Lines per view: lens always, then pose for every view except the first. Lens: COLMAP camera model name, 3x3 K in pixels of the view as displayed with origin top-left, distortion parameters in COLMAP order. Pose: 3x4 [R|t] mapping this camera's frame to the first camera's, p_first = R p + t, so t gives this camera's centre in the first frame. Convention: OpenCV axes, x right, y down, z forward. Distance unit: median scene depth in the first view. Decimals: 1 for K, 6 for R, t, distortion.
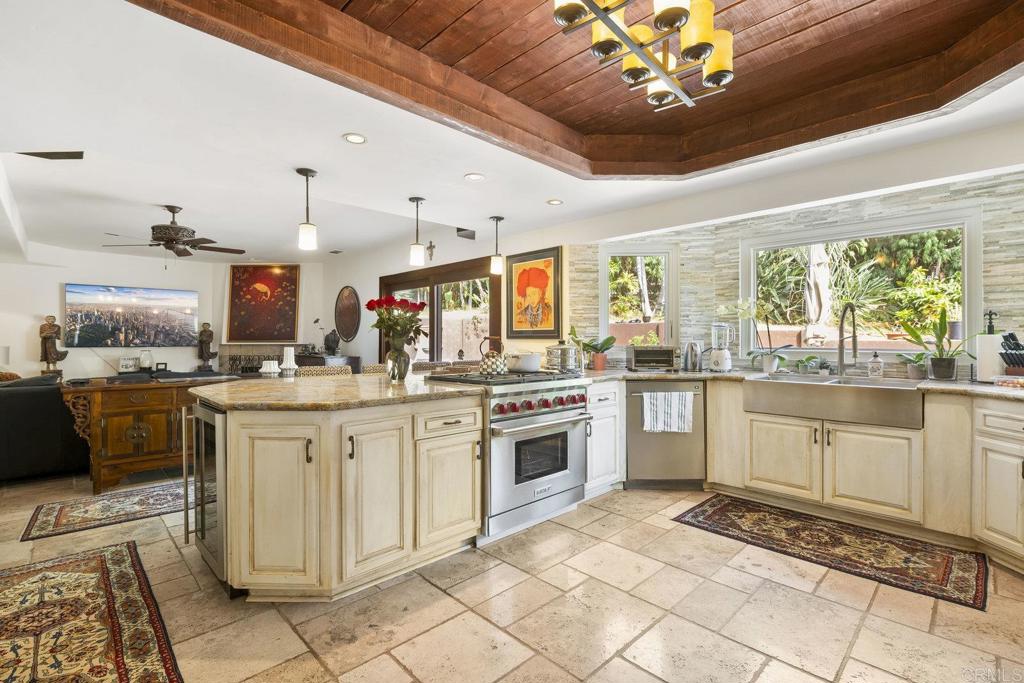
lens RADIAL K [[464.9, 0, 510.3], [0, 464.9, 345.7], [0, 0, 1]] dist [-0.003991, -0.000328]
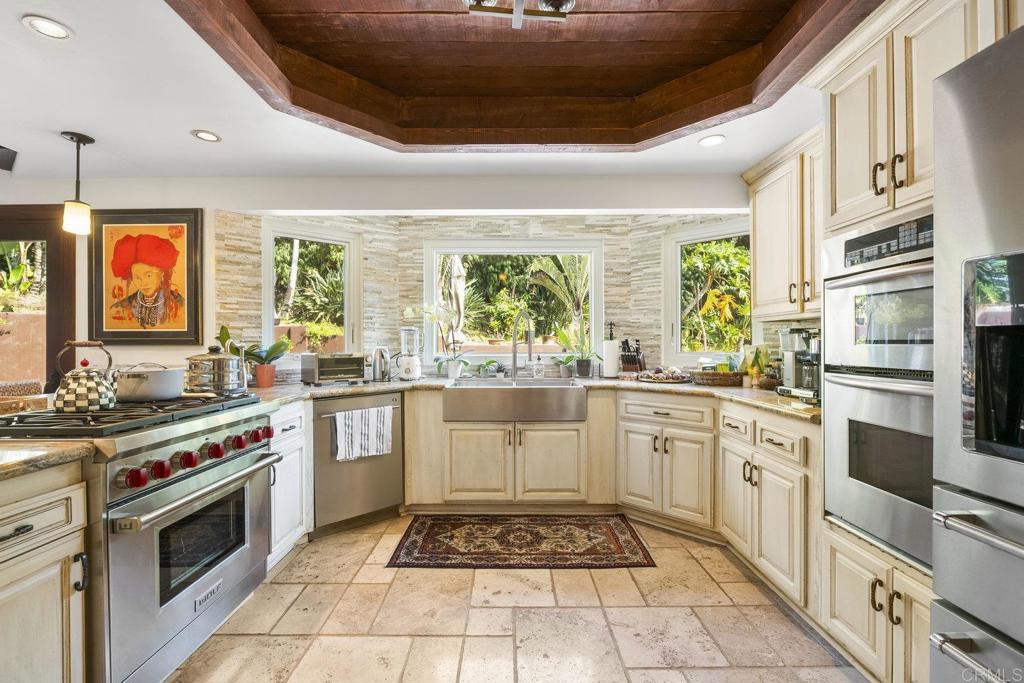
lens RADIAL K [[464.9, 0, 510.3], [0, 464.9, 345.7], [0, 0, 1]] dist [-0.003991, -0.000328]
pose [[0.703330, -0.004718, 0.710848, -0.076216], [0.013162, 0.999893, -0.006386, -0.004283], [-0.710742, 0.013848, 0.703317, 0.269343]]
